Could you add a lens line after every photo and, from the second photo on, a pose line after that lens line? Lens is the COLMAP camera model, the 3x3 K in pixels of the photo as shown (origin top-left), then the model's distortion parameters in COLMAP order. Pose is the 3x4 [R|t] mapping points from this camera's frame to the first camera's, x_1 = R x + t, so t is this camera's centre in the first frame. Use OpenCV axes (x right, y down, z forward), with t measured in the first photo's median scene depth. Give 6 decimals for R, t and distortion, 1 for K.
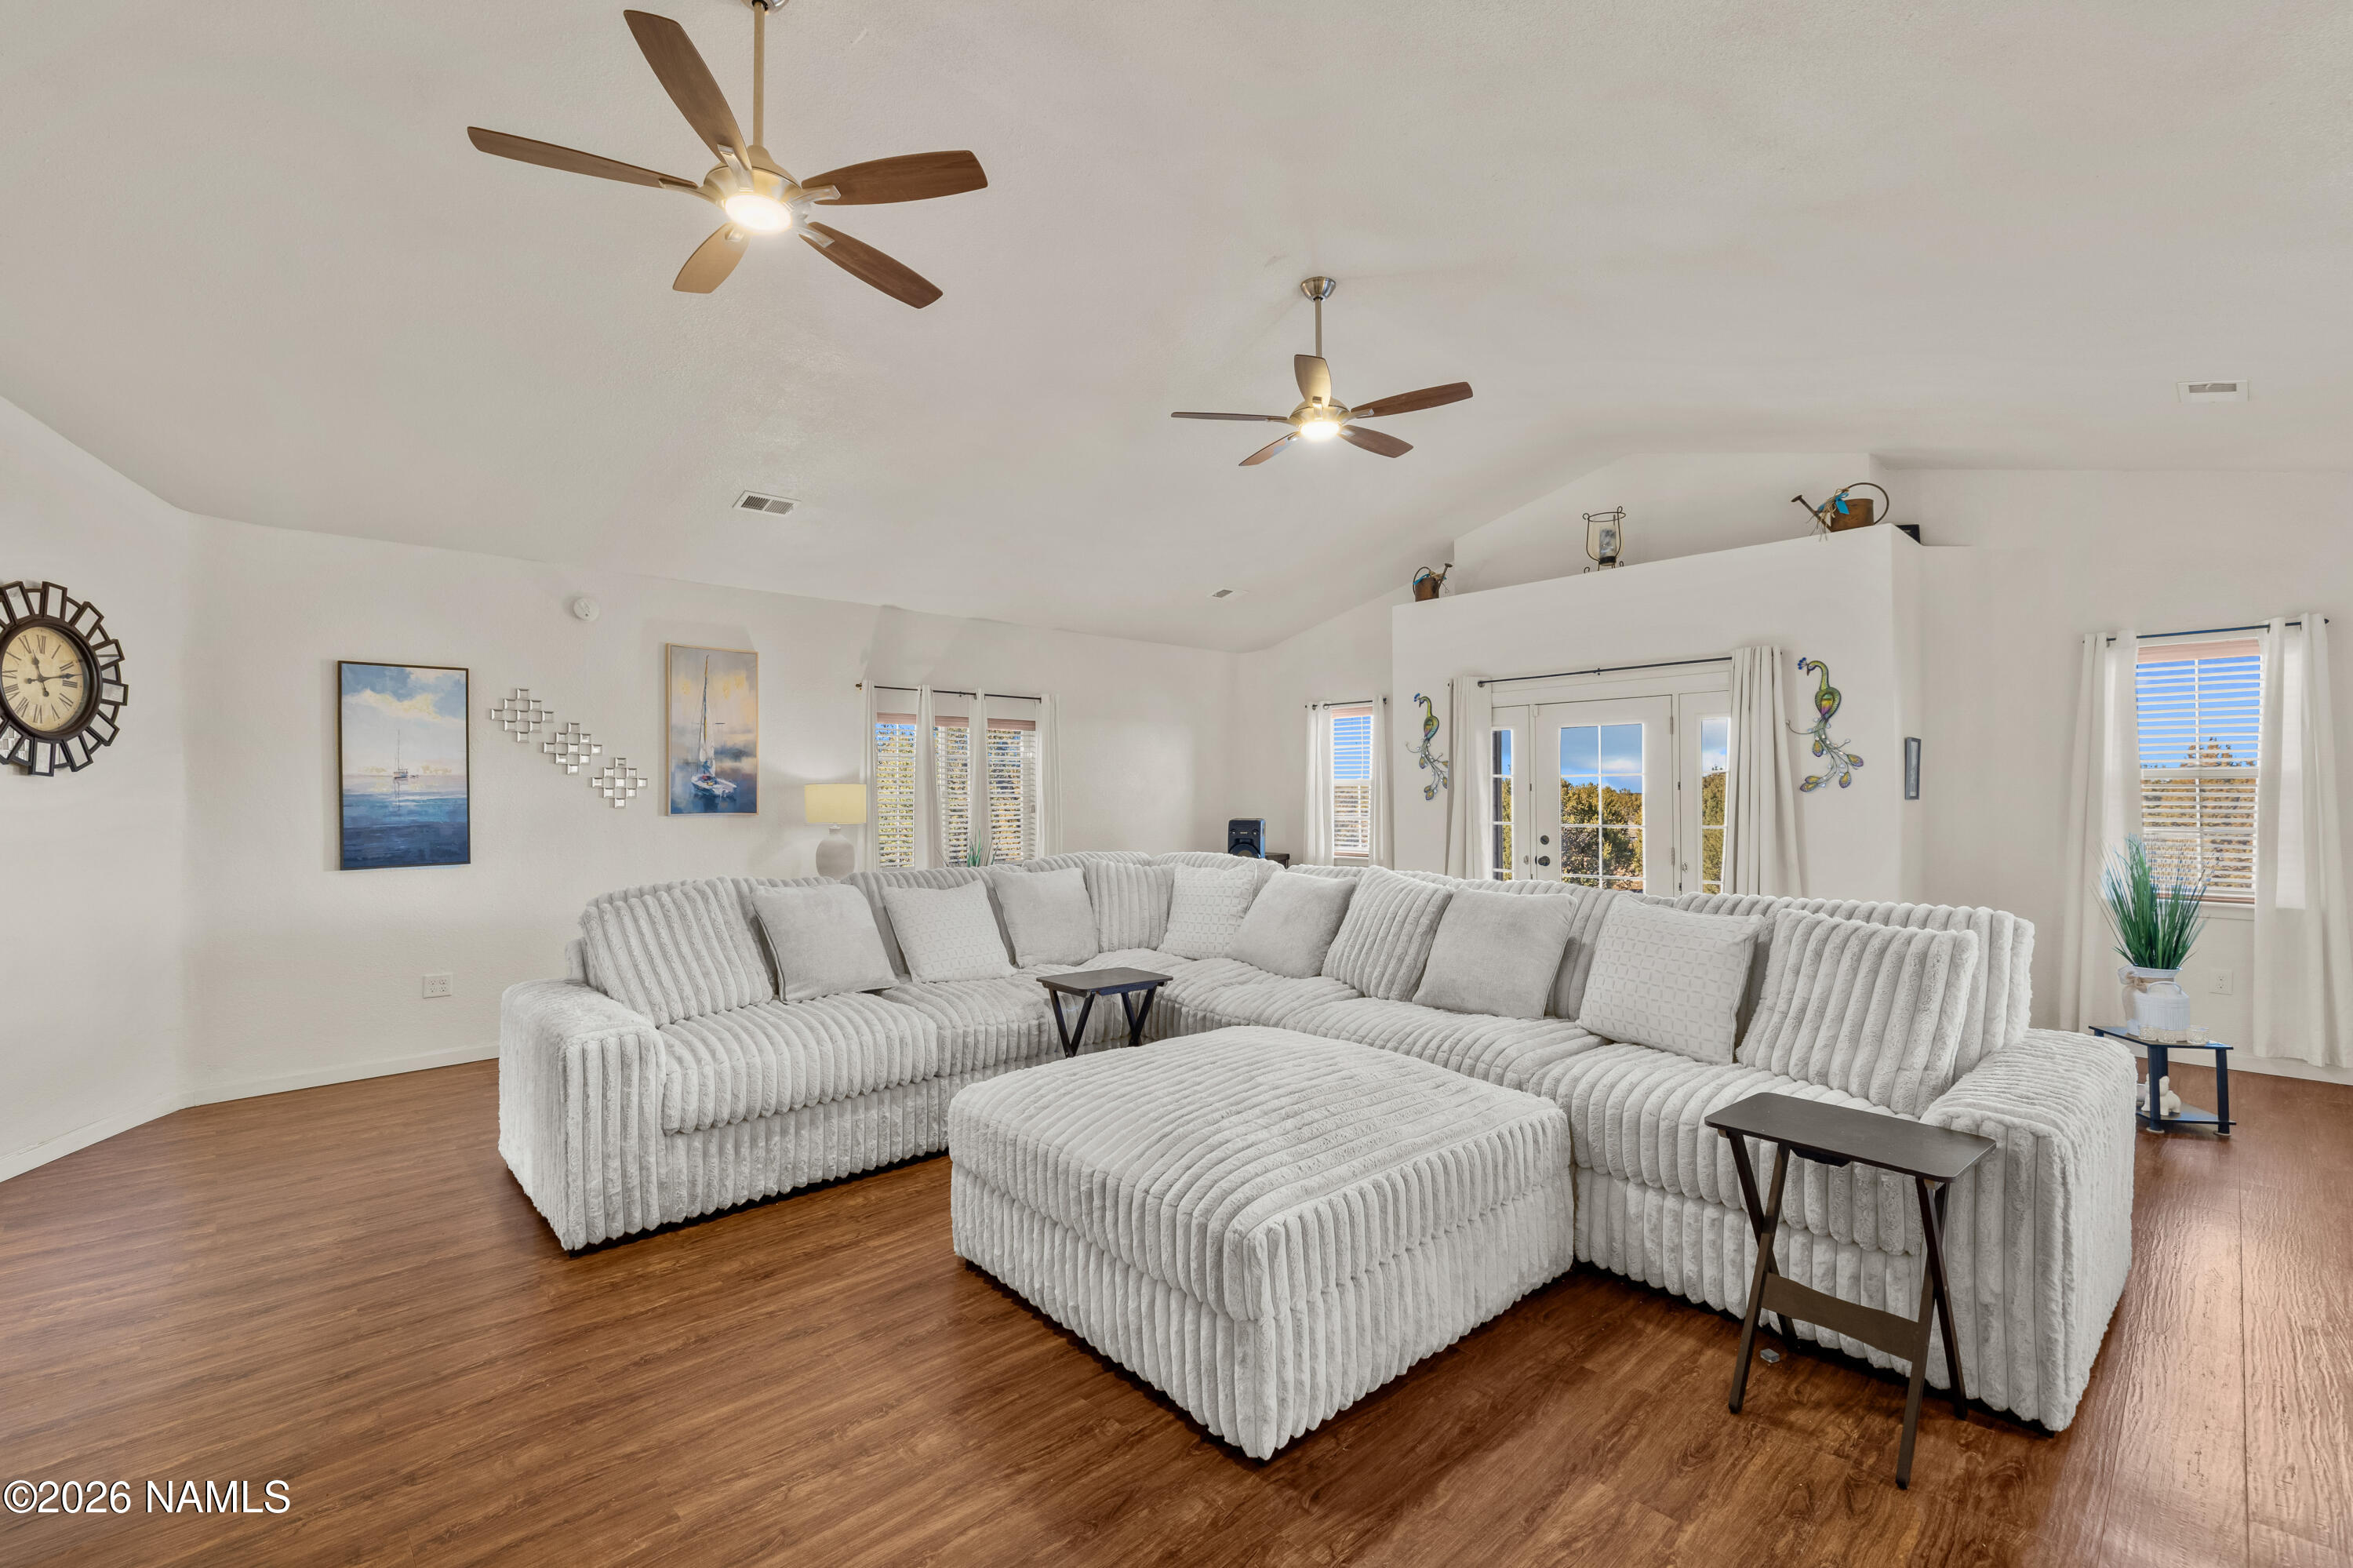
lens RADIAL K [[1009.0, 0, 1176.3], [0, 1009.0, 828.5], [0, 0, 1]] dist [-0.001566, 0.000067]
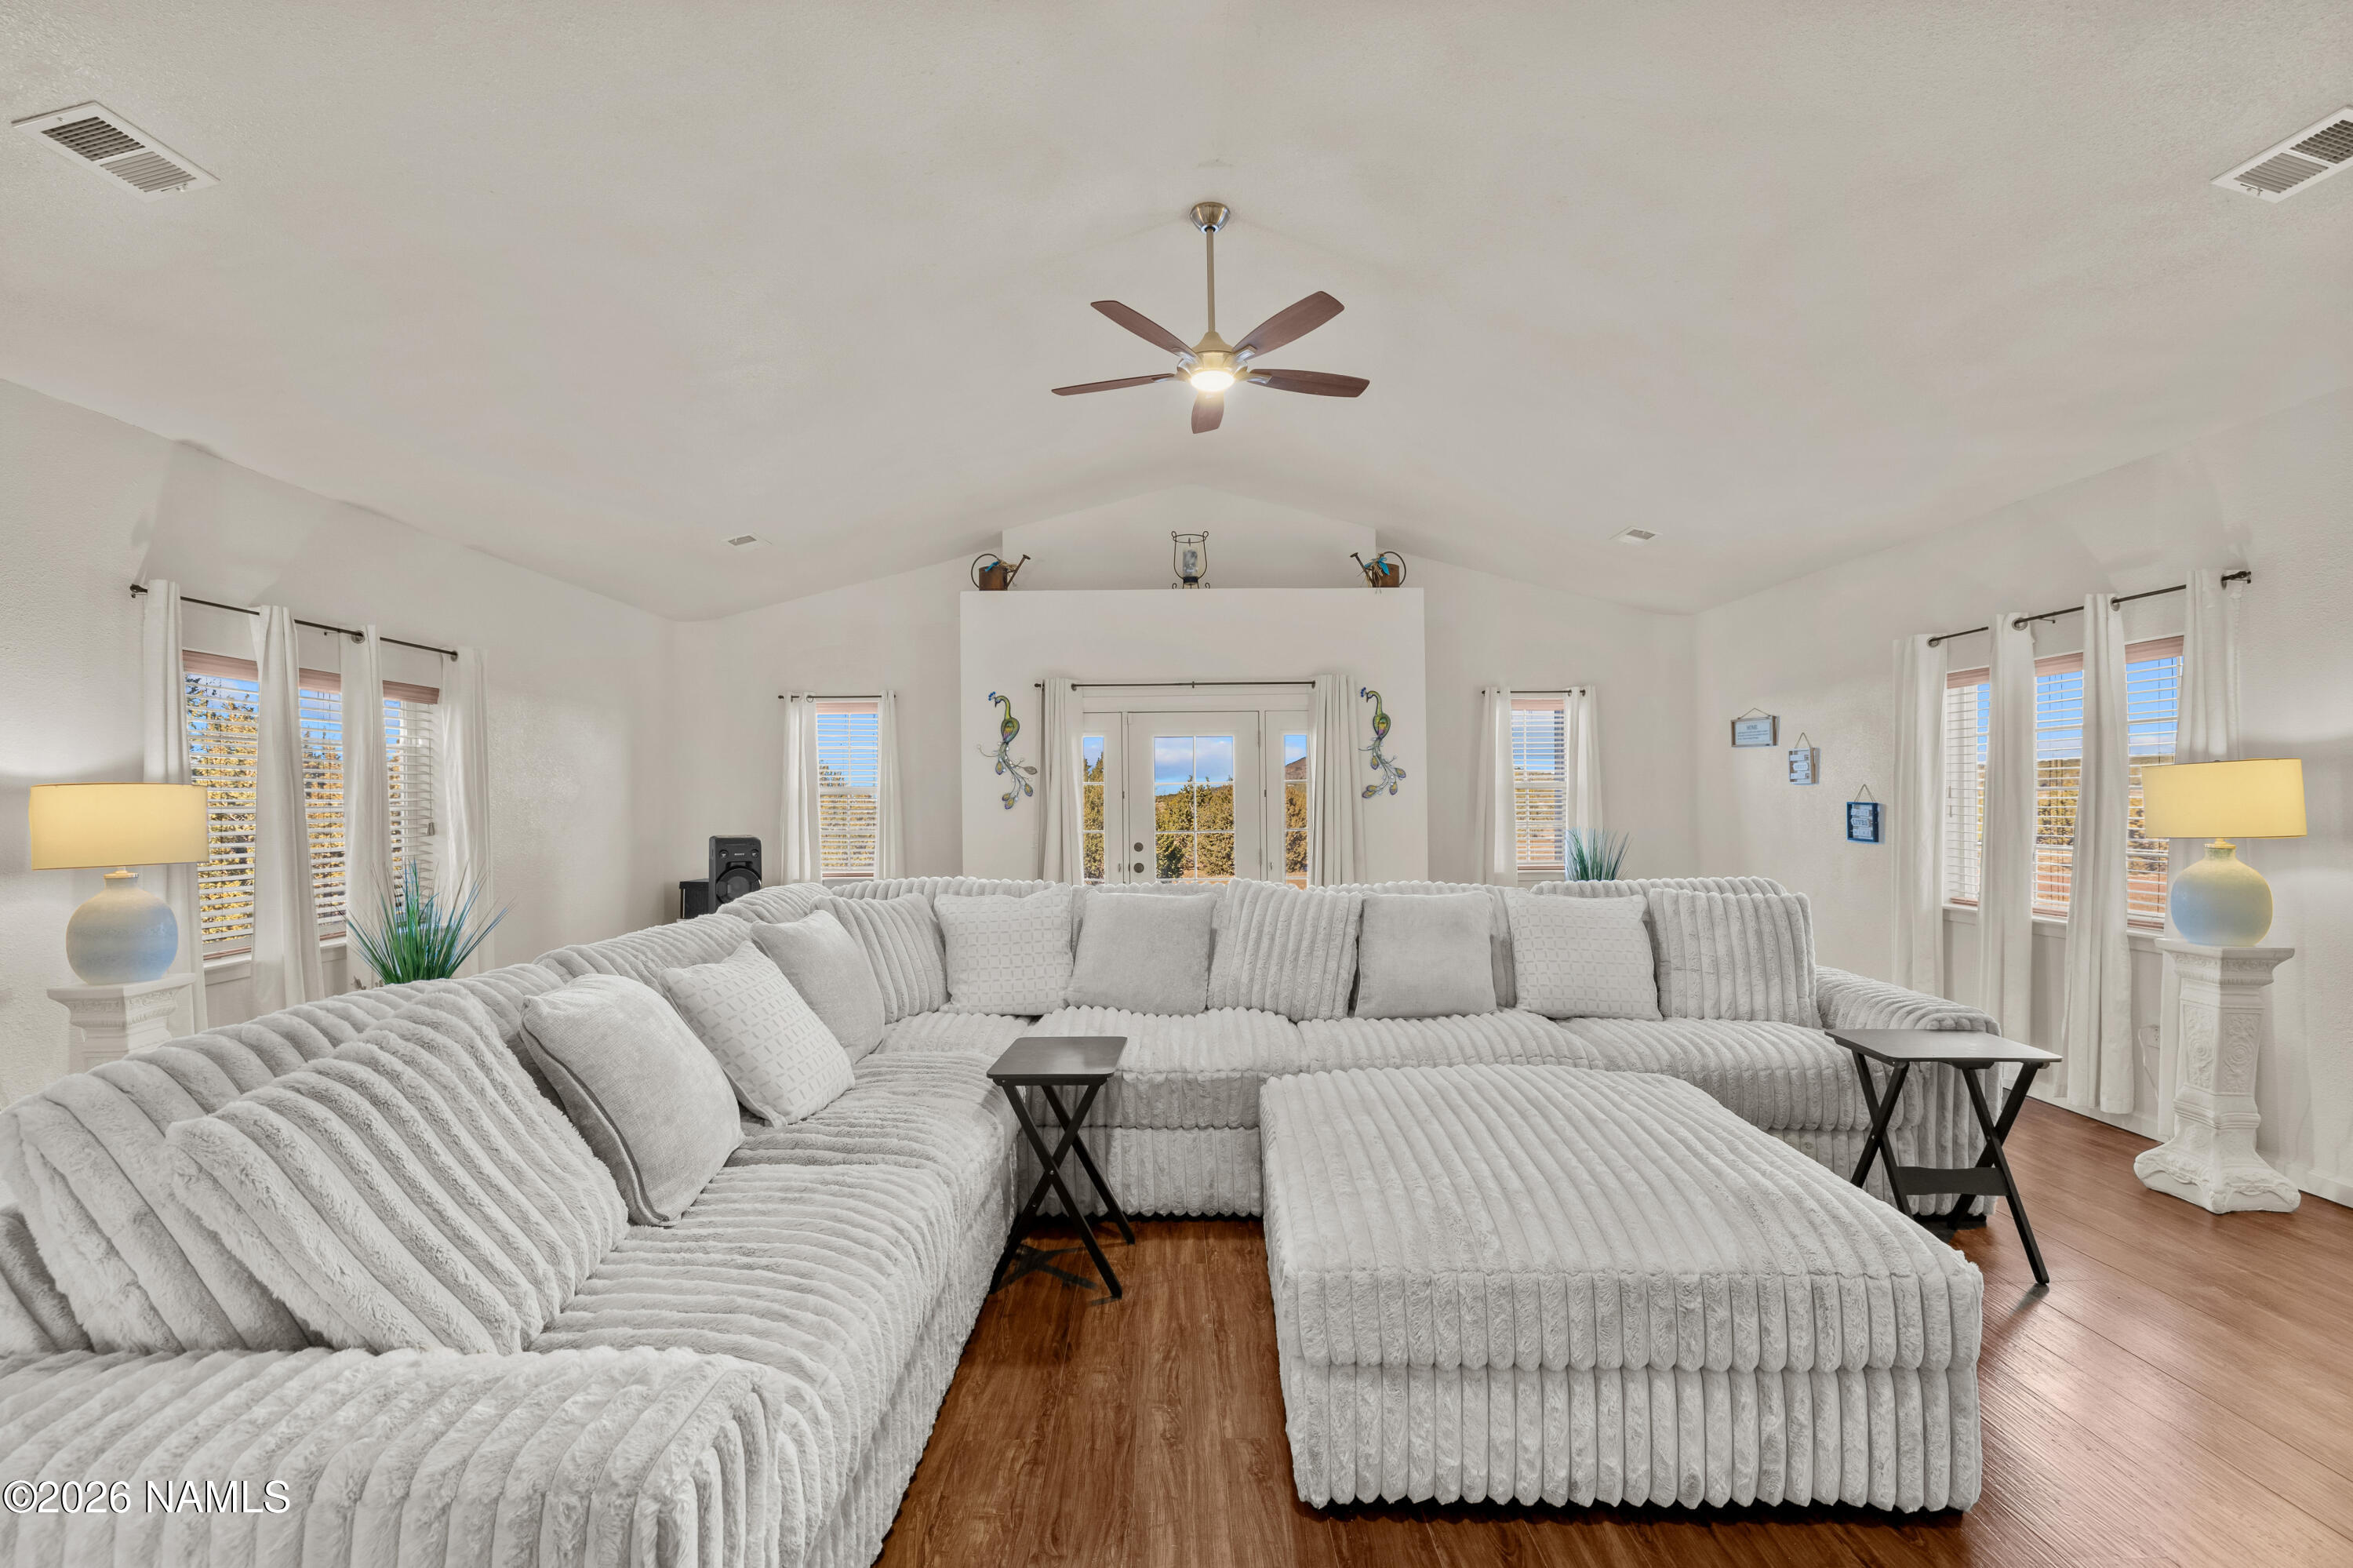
lens RADIAL K [[1003.6, 0, 1178.0], [0, 1003.6, 835.1], [0, 0, 1]] dist [-0.000065, 0.000644]
pose [[0.671377, -0.027673, 0.740599, -0.427096], [0.032173, 0.999449, 0.008179, -0.009133], [-0.740418, 0.018336, 0.671897, 0.359266]]
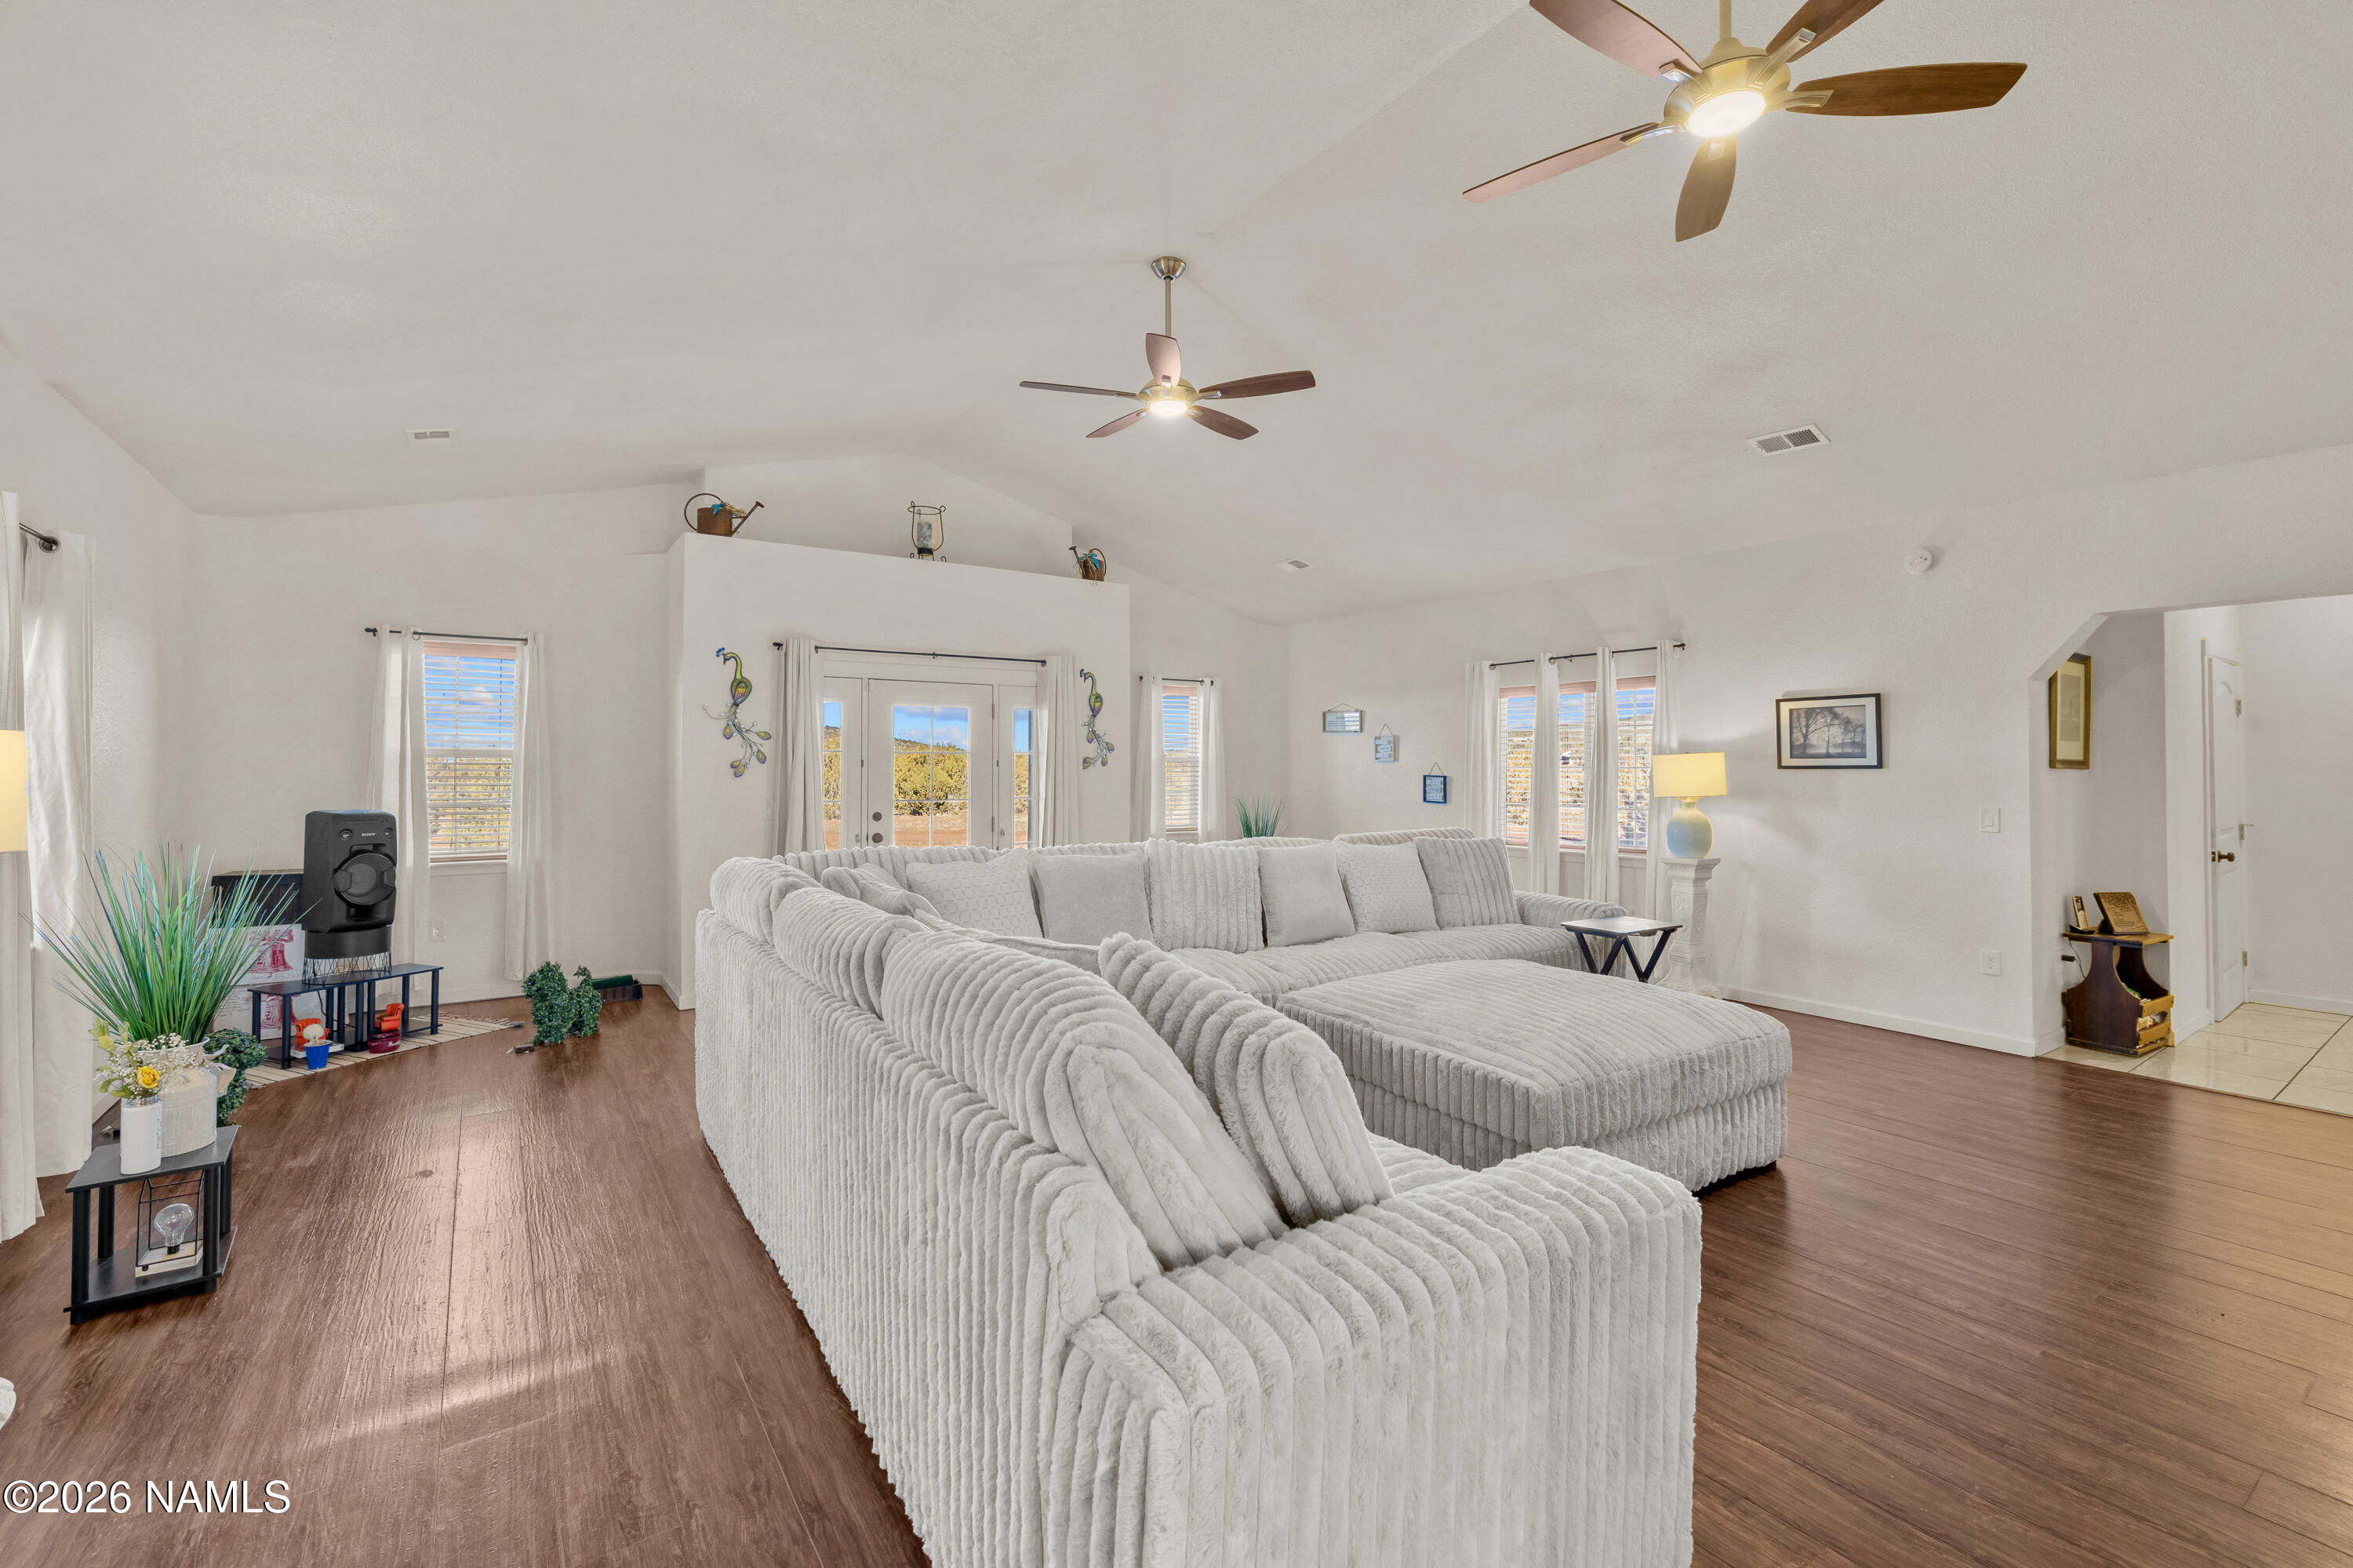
lens RADIAL K [[1013.7, 0, 1176.5], [0, 1013.7, 784.0], [0, 0, 1]] dist [-0.001012, 0.000054]
pose [[0.151113, -0.010174, 0.988464, -0.692080], [0.034141, 0.999404, 0.005067, -0.019139], [-0.987927, 0.032982, 0.151370, 0.679381]]
